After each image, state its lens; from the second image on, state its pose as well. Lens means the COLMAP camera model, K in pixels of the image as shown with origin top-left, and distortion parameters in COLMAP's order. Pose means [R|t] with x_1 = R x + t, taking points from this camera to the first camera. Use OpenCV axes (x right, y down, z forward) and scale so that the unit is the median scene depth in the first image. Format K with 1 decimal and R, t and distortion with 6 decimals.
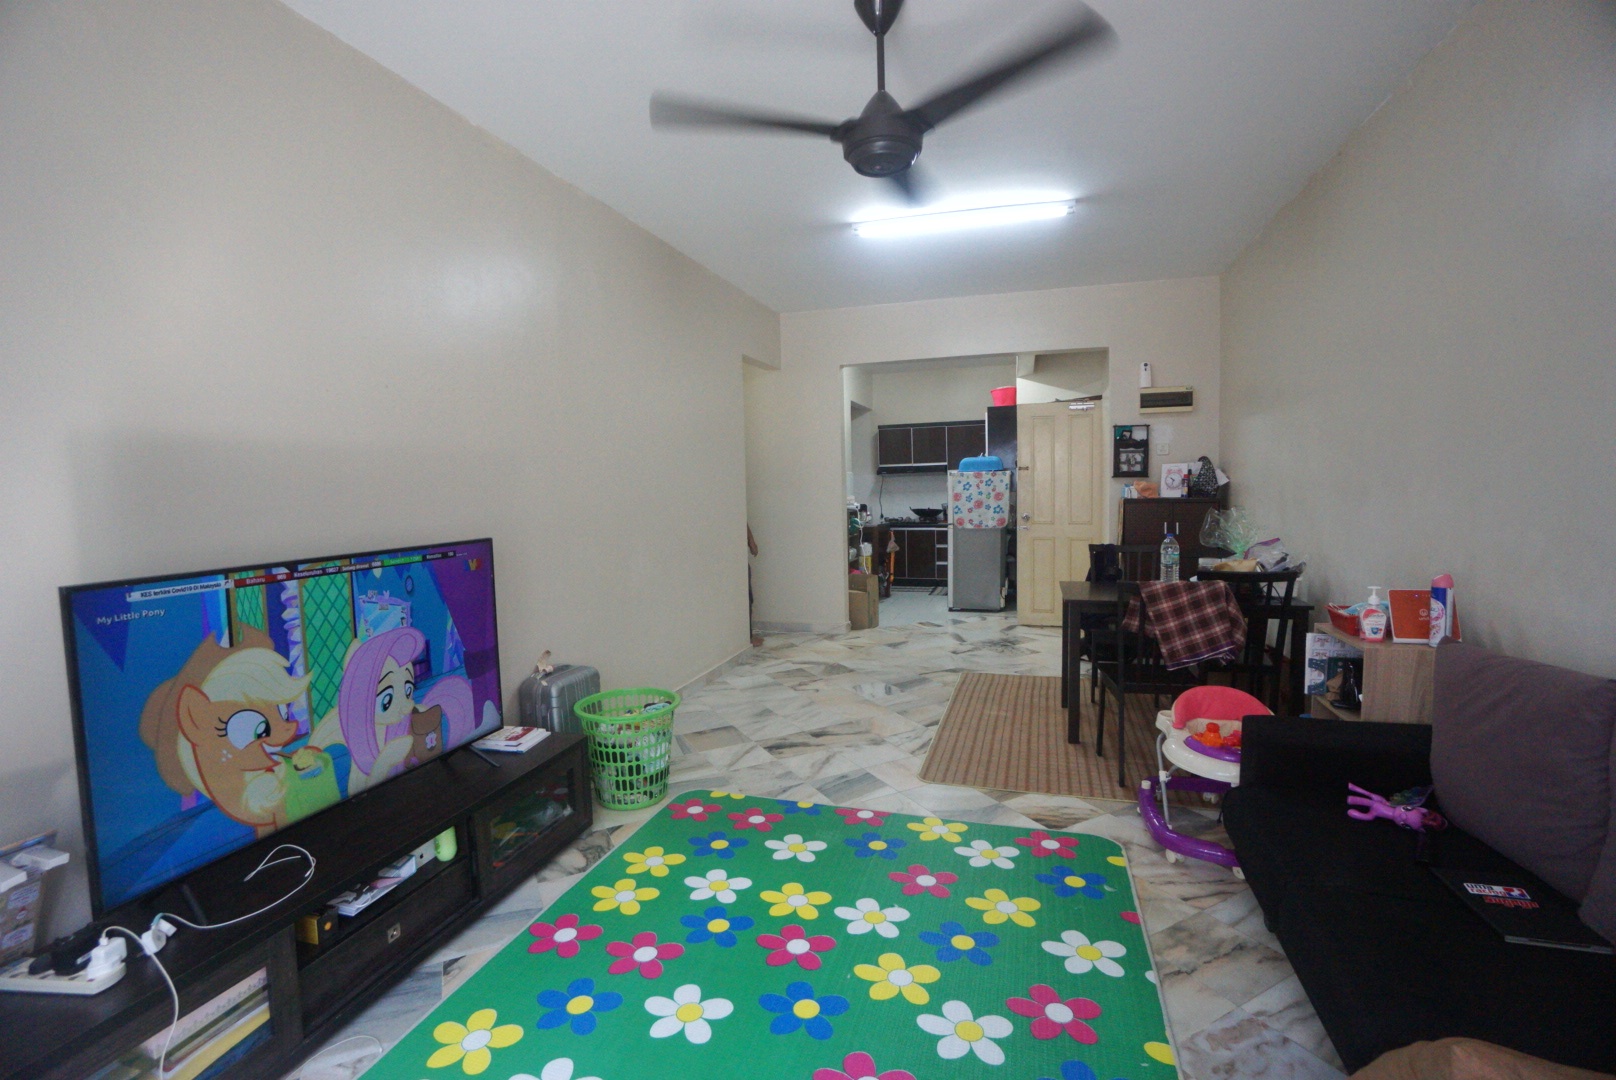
lens RADIAL K [[740.5, 0, 809.7], [0, 740.5, 538.1], [0, 0, 1]] dist [0.003641, 0.000249]
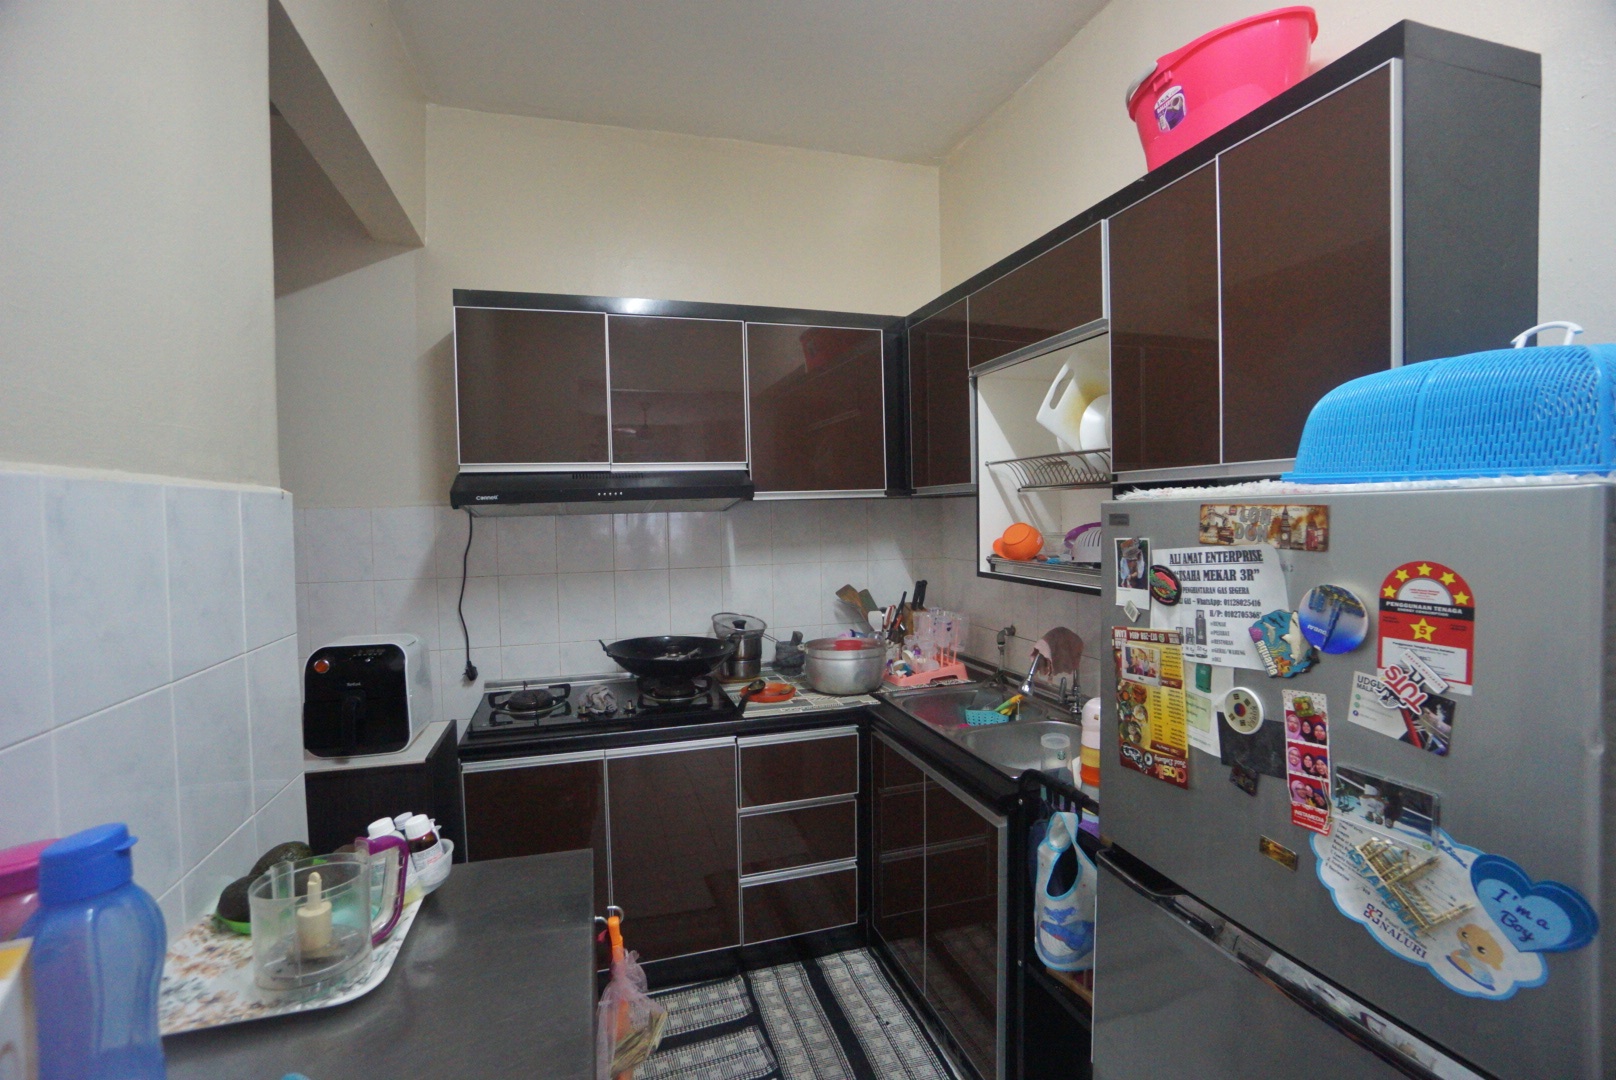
lens RADIAL K [[740.5, 0, 808.8], [0, 740.5, 535.4], [0, 0, 1]] dist [0.003641, 0.000249]
pose [[0.831309, -0.005705, 0.555781, 0.054551], [0.040273, 0.997937, -0.049995, -0.059144], [-0.554350, 0.063945, 0.829824, 0.735531]]
